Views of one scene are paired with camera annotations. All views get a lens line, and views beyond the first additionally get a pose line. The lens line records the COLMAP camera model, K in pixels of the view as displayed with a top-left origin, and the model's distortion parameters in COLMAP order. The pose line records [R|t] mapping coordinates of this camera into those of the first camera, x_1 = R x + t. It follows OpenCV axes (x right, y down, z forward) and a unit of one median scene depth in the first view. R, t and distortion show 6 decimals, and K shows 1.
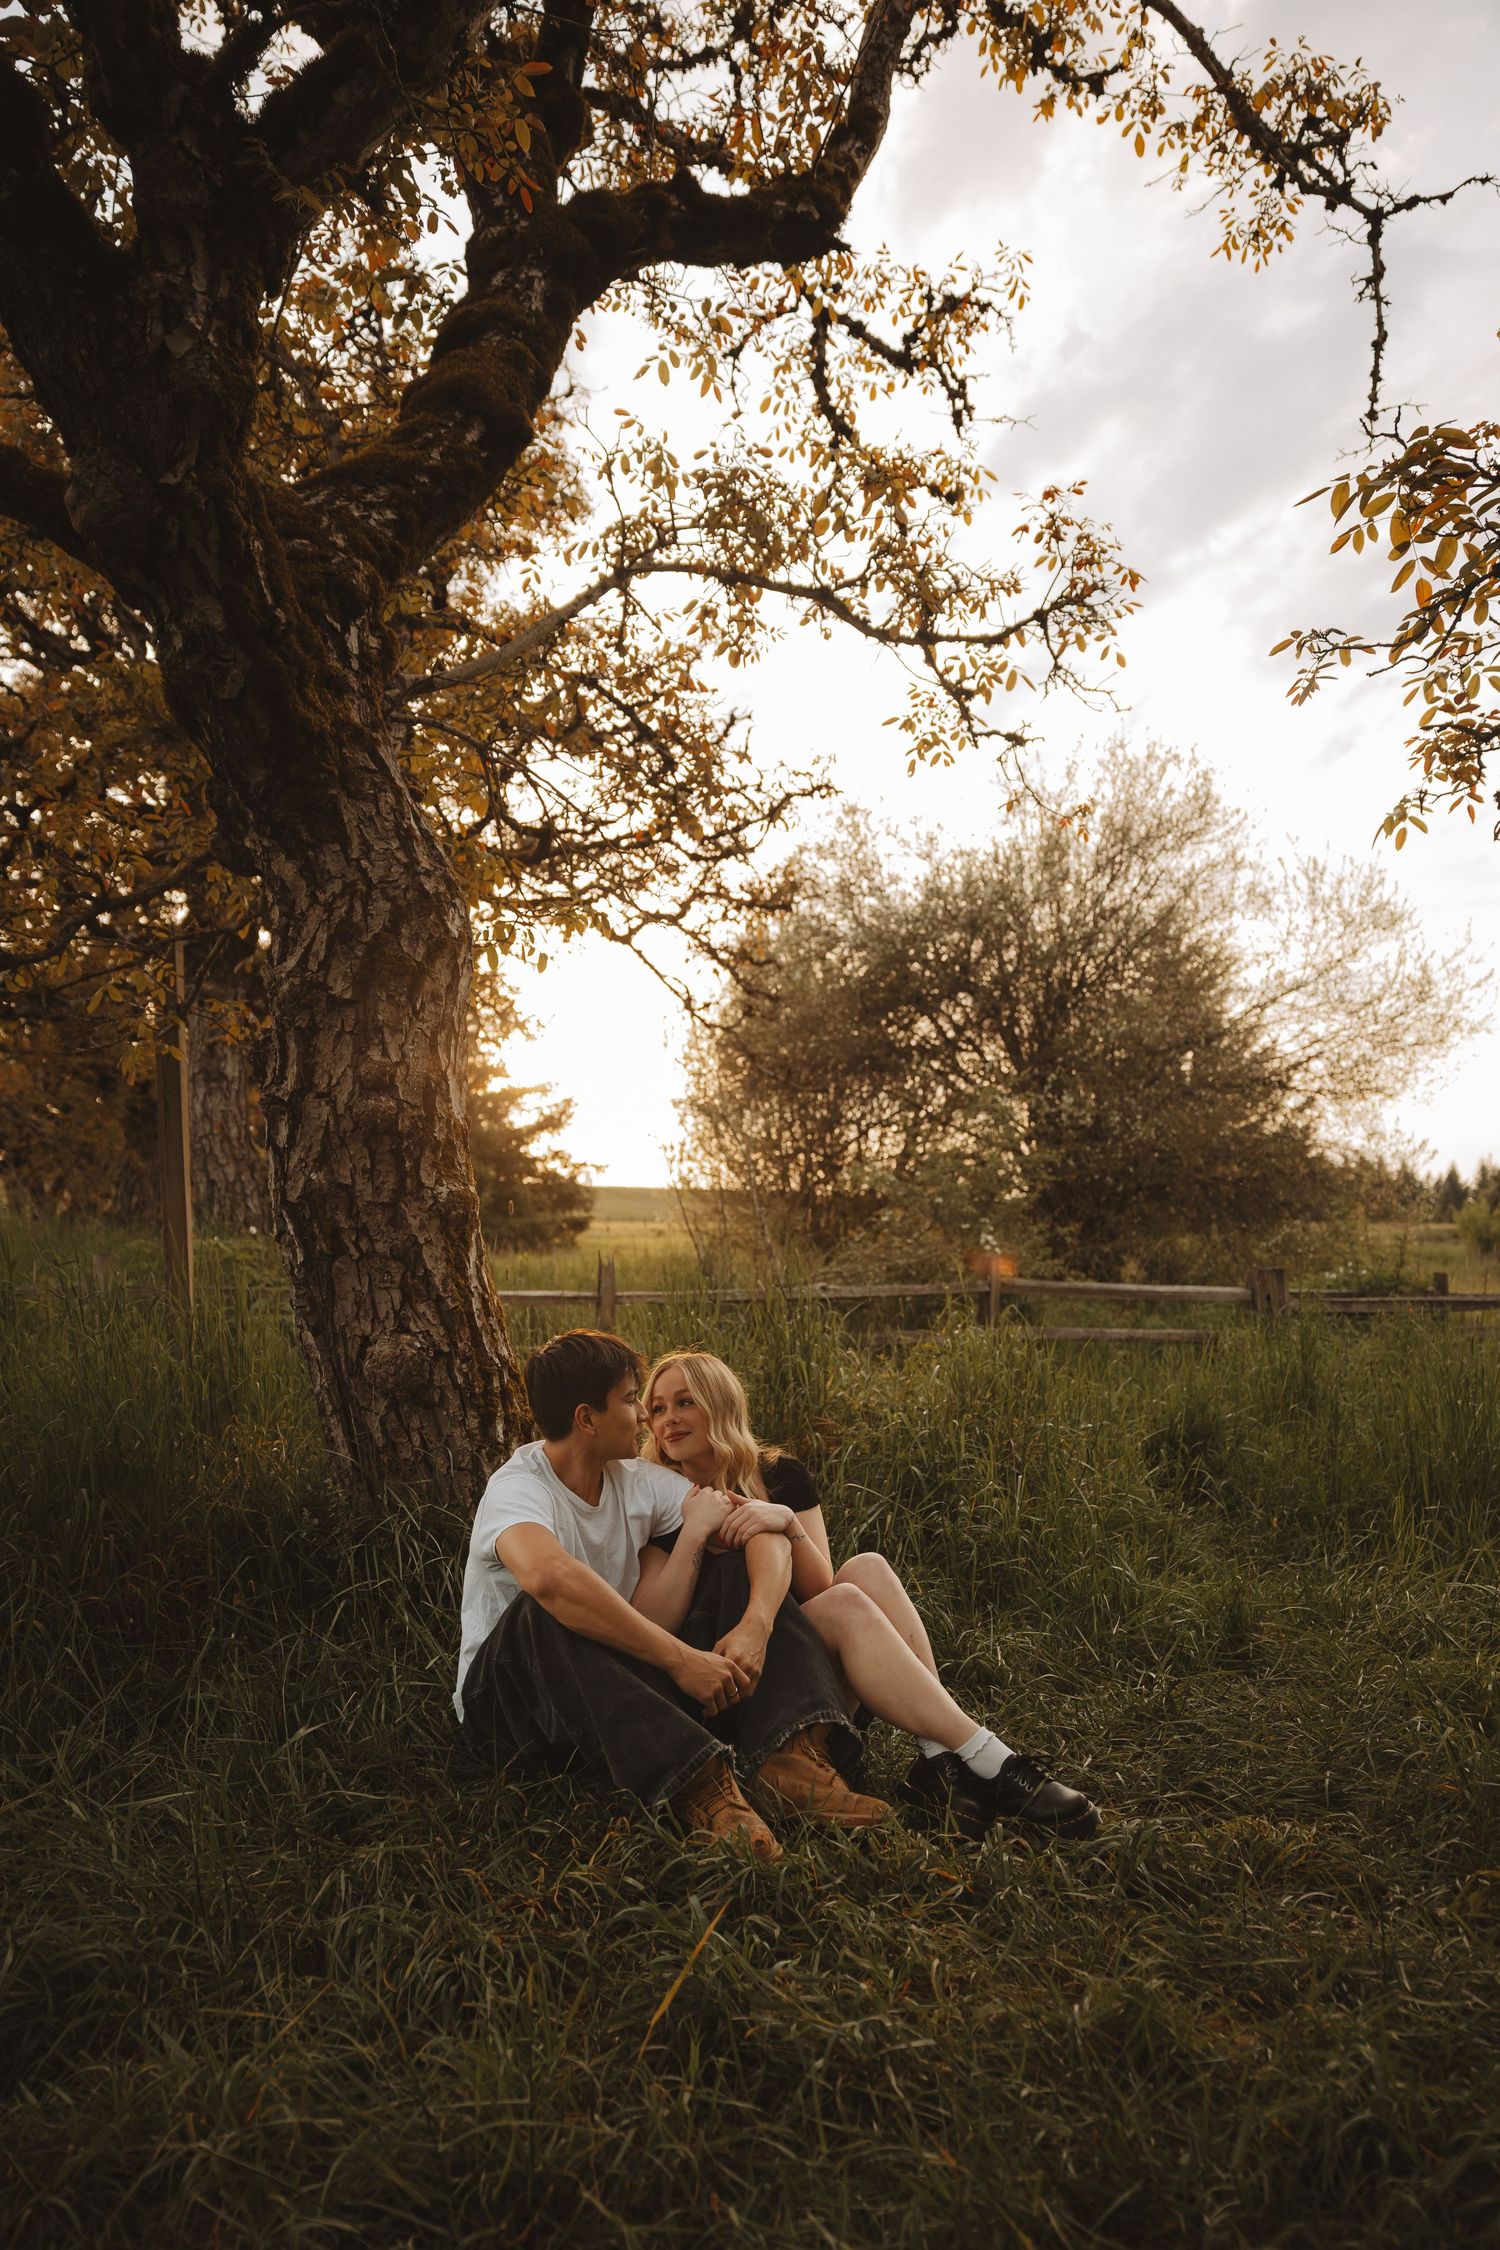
lens RADIAL K [[1682.8, 0, 762.2], [0, 1682.8, 1156.0], [0, 0, 1]] dist [-0.021244, 0.053356]
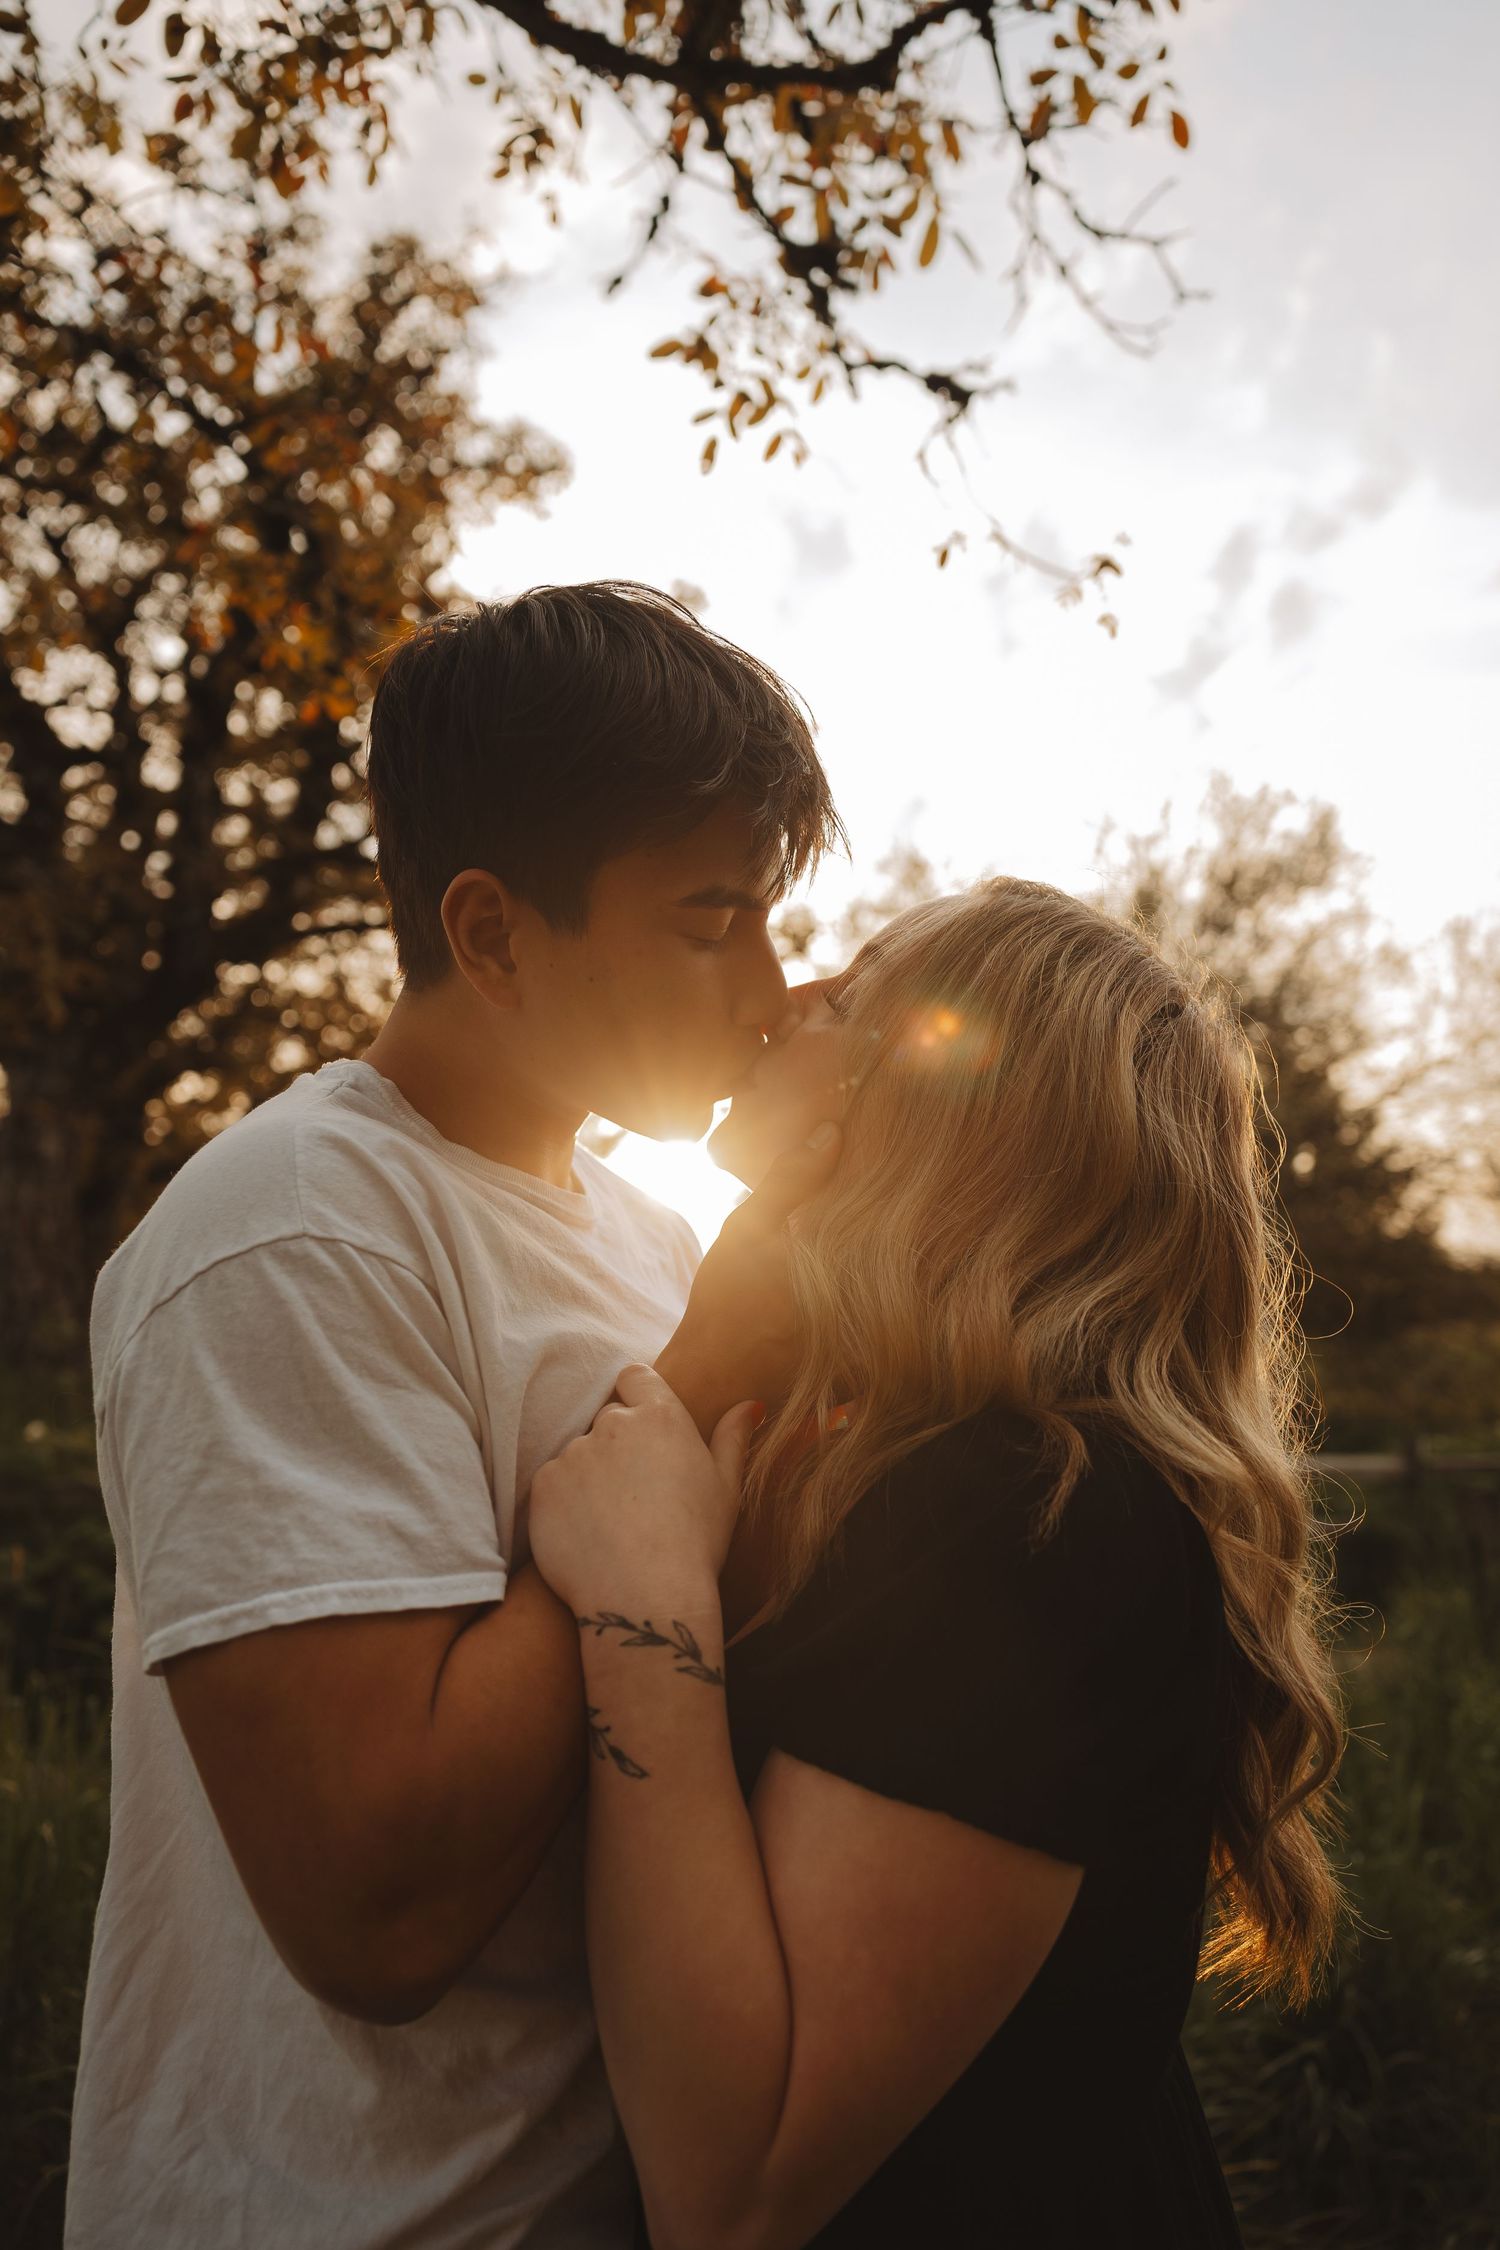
lens RADIAL K [[1579.7, 0, 779.2], [0, 1579.7, 1124.5], [0, 0, 1]] dist [-0.009126, -0.000581]
pose [[0.997374, 0.006959, -0.072082, 0.137776], [-0.012493, 0.996983, -0.076612, -0.021714], [0.071332, 0.077311, 0.994452, 0.598187]]
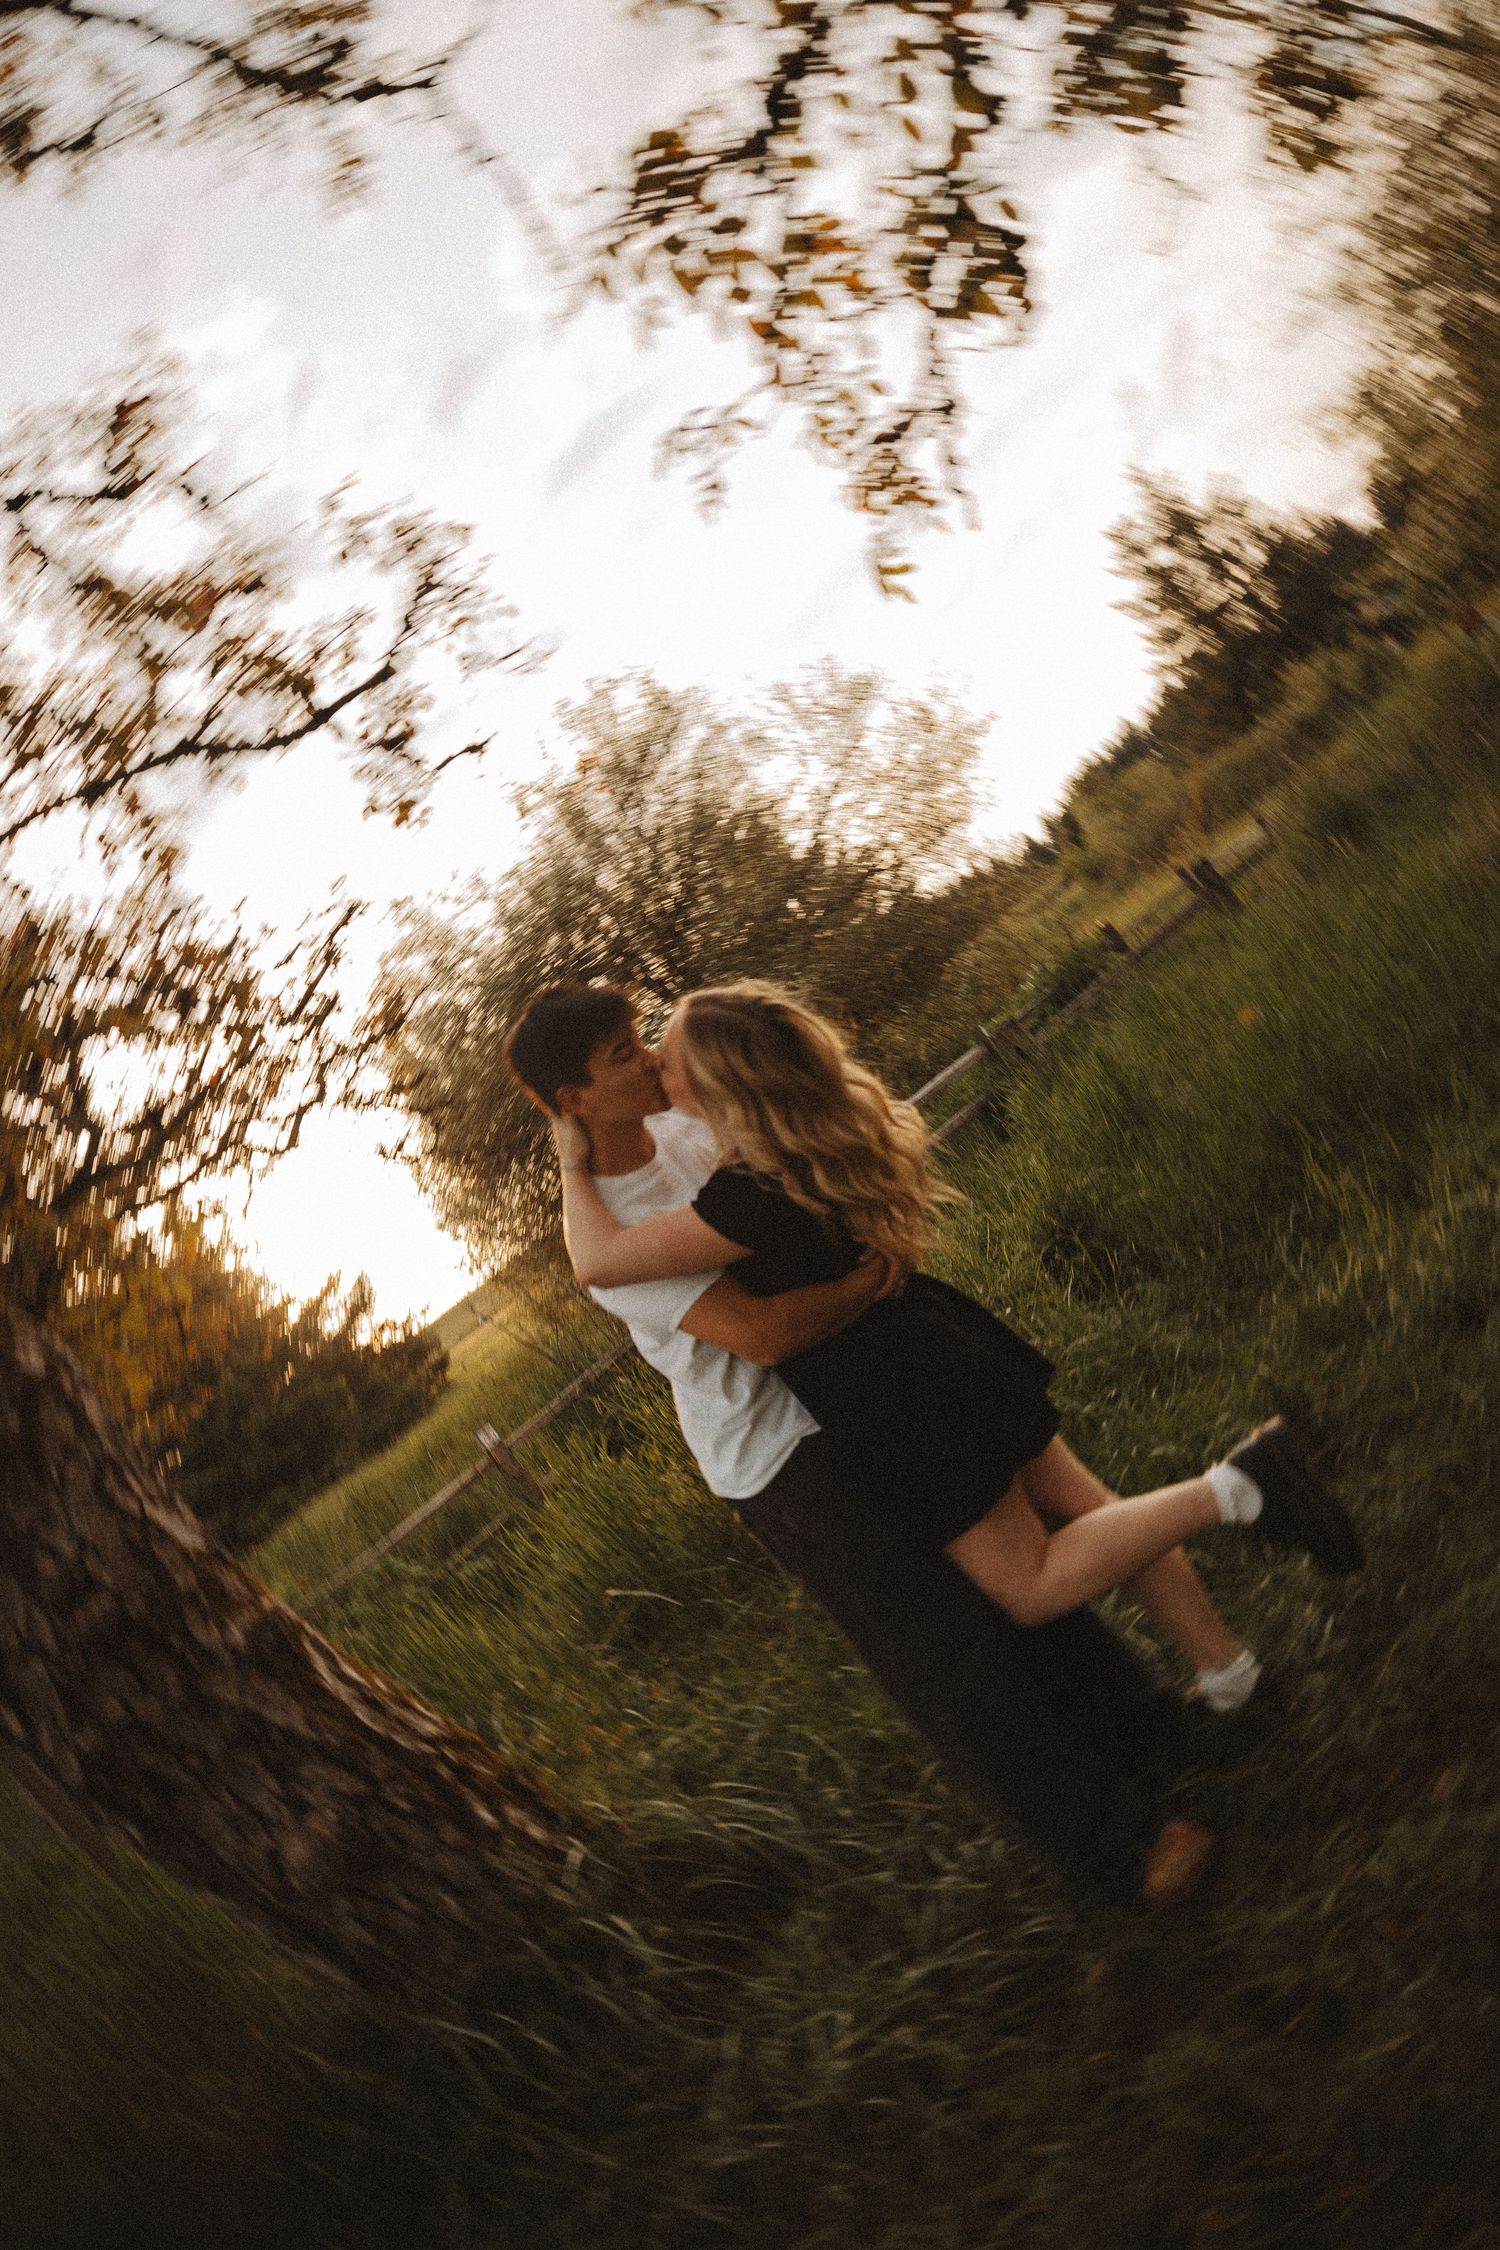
lens RADIAL K [[1516.7, 0, 766.1], [0, 1516.7, 1150.2], [0, 0, 1]] dist [-0.007705, 0.029965]
pose [[0.777143, -0.614417, 0.136162, 0.028862], [0.611483, 0.788378, 0.067443, -0.034657], [-0.148785, 0.030848, 0.988388, 0.164246]]
